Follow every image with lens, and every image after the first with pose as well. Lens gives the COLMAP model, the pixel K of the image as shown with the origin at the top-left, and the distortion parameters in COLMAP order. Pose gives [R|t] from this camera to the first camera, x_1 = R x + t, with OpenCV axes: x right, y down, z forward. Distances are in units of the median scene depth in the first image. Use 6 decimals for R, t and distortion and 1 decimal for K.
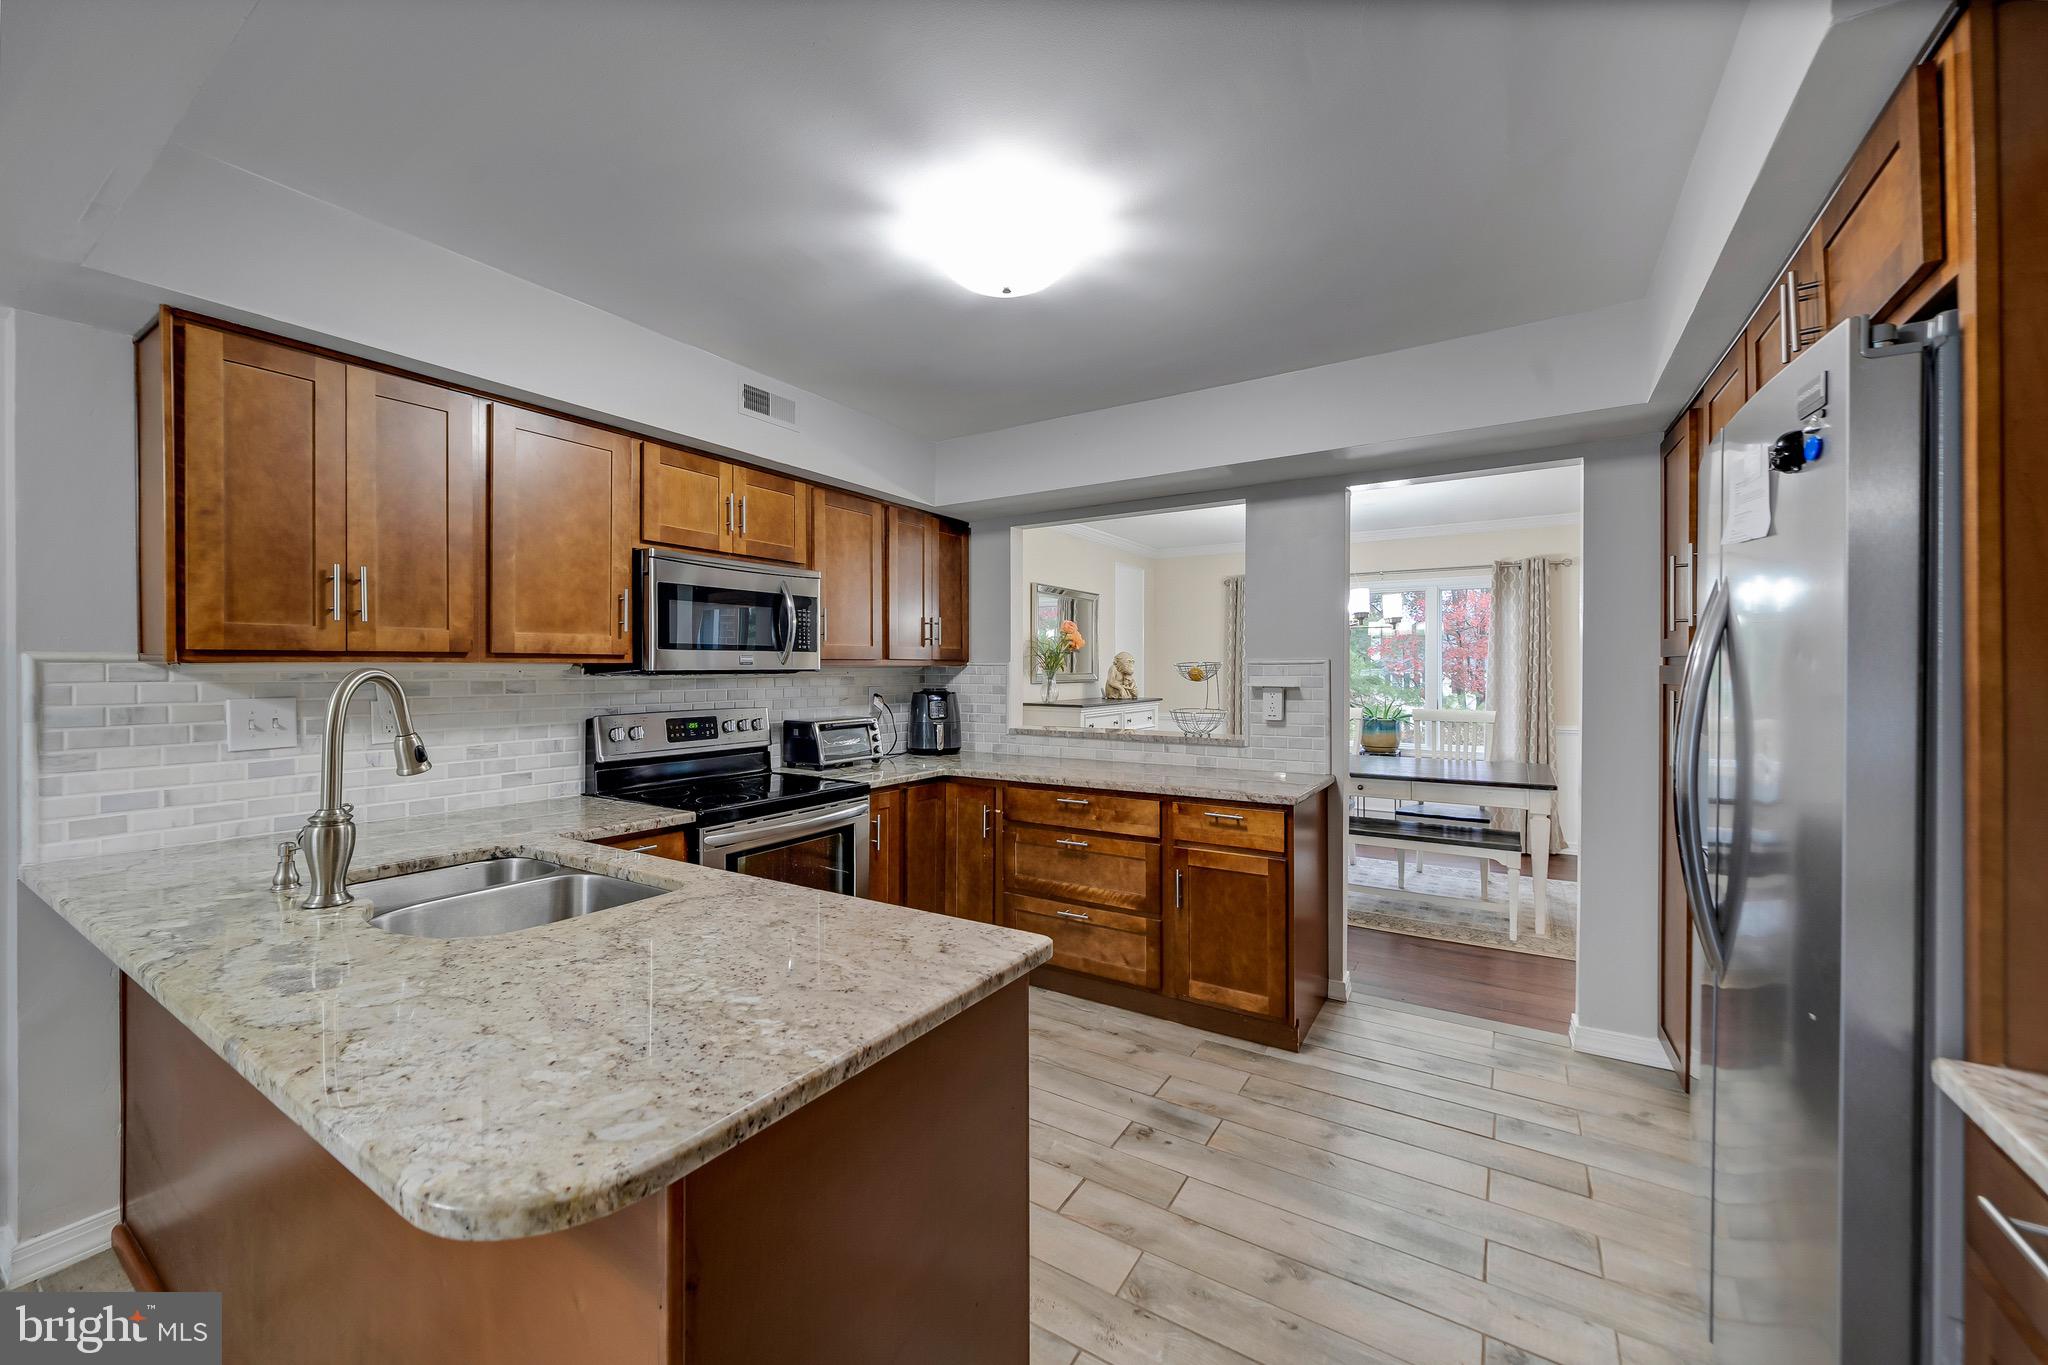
lens RADIAL K [[770.7, 0, 981.1], [0, 770.7, 678.7], [0, 0, 1]] dist [-0.003481, -0.000414]
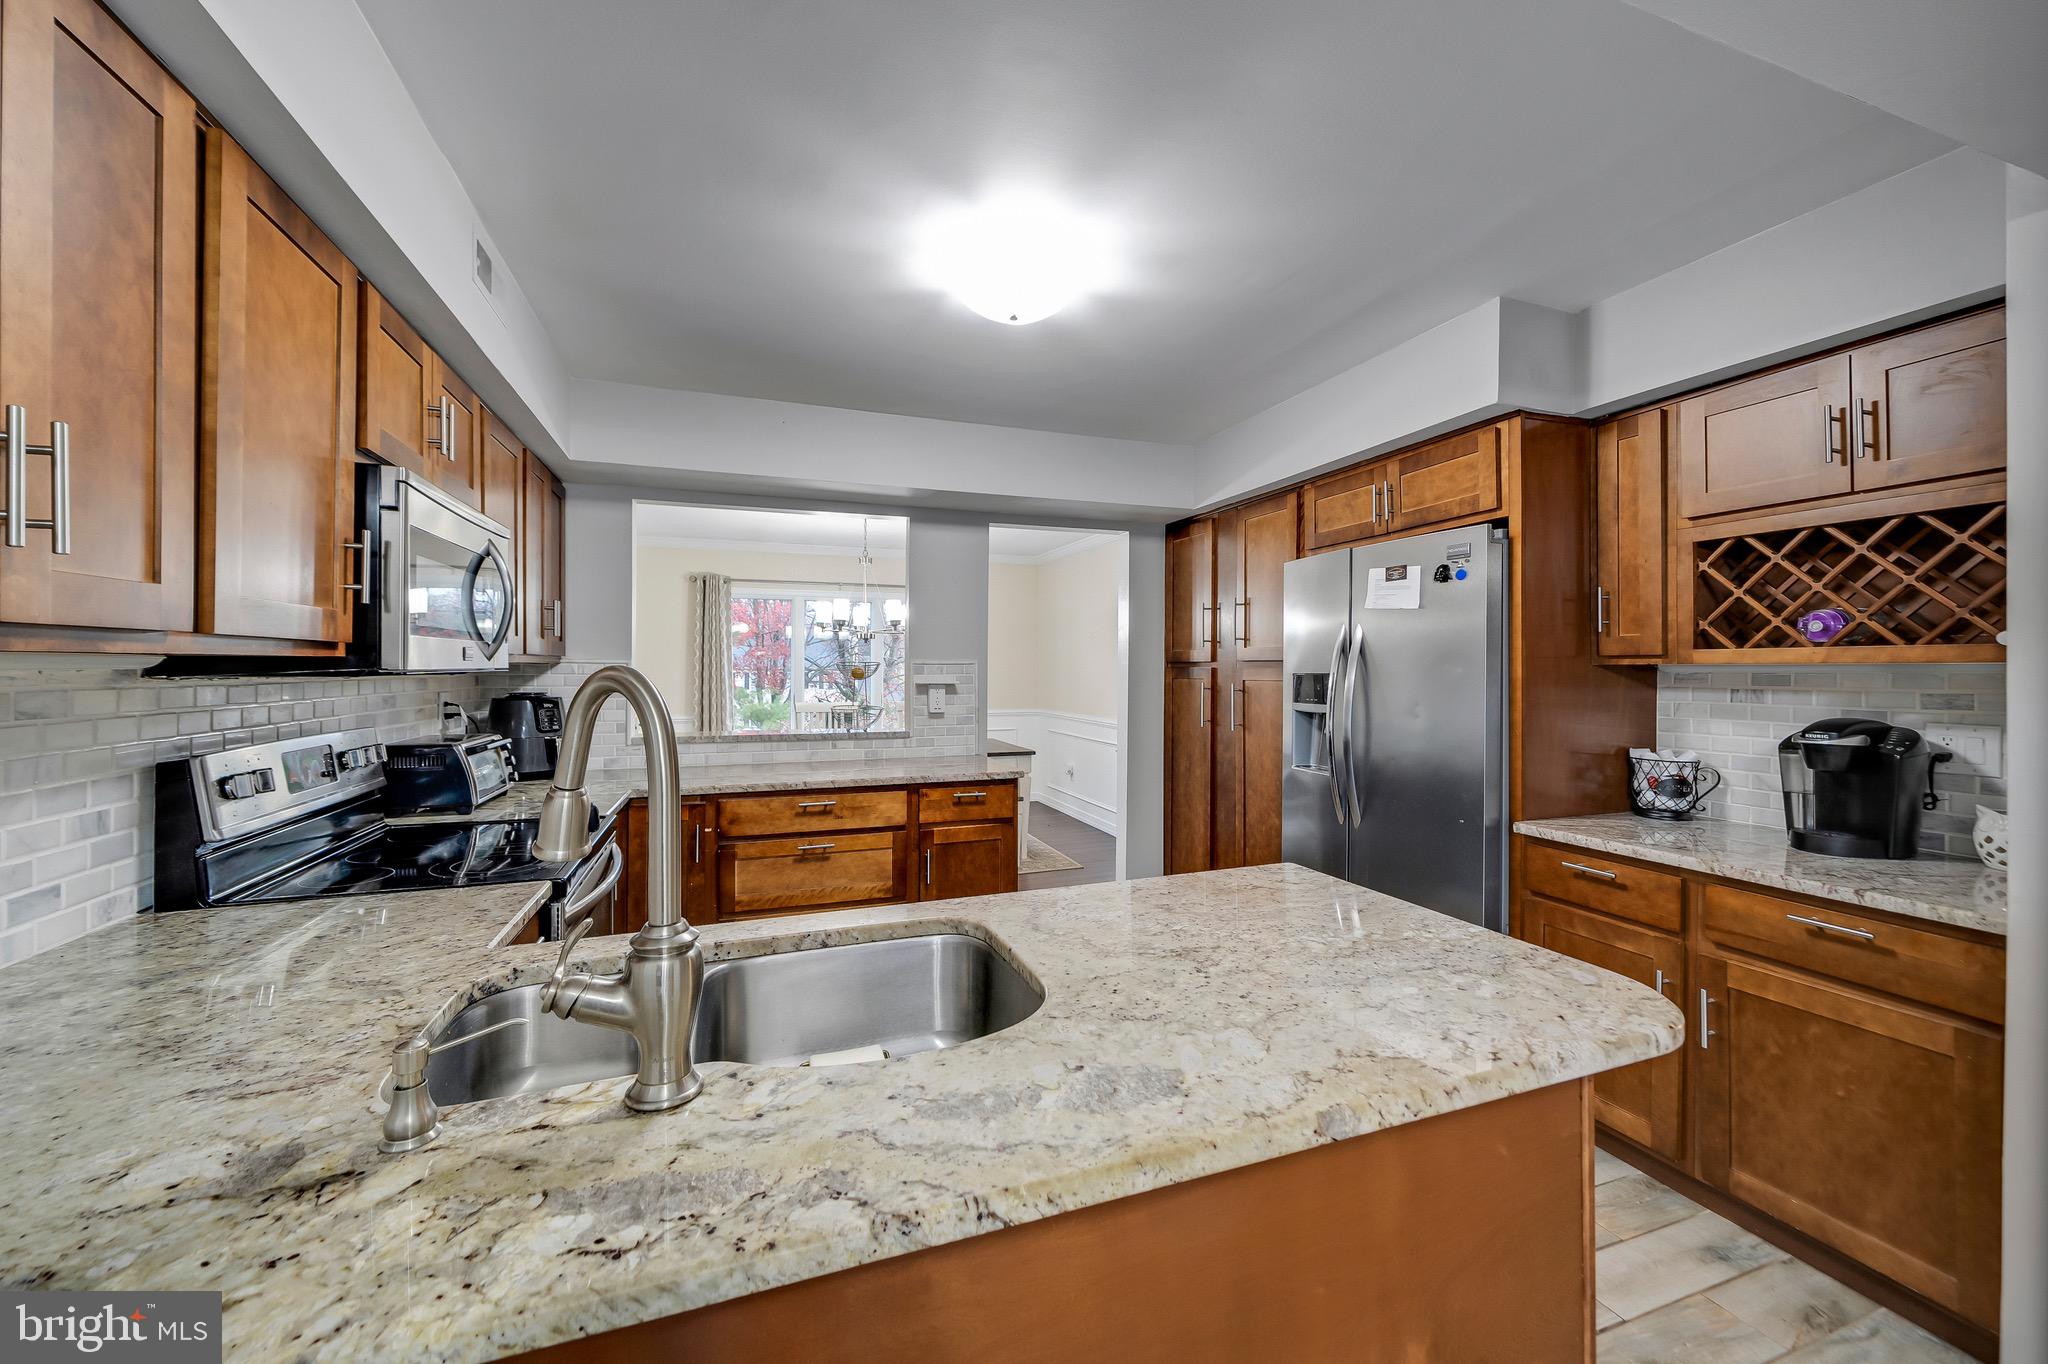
lens RADIAL K [[770.7, 0, 1014.6], [0, 770.7, 681.3], [0, 0, 1]] dist [-0.003481, -0.000414]
pose [[0.613839, -0.010826, 0.789357, -1.041972], [0.006662, 0.999941, 0.008533, -0.006337], [-0.789403, 0.000021, 0.613875, 0.426370]]
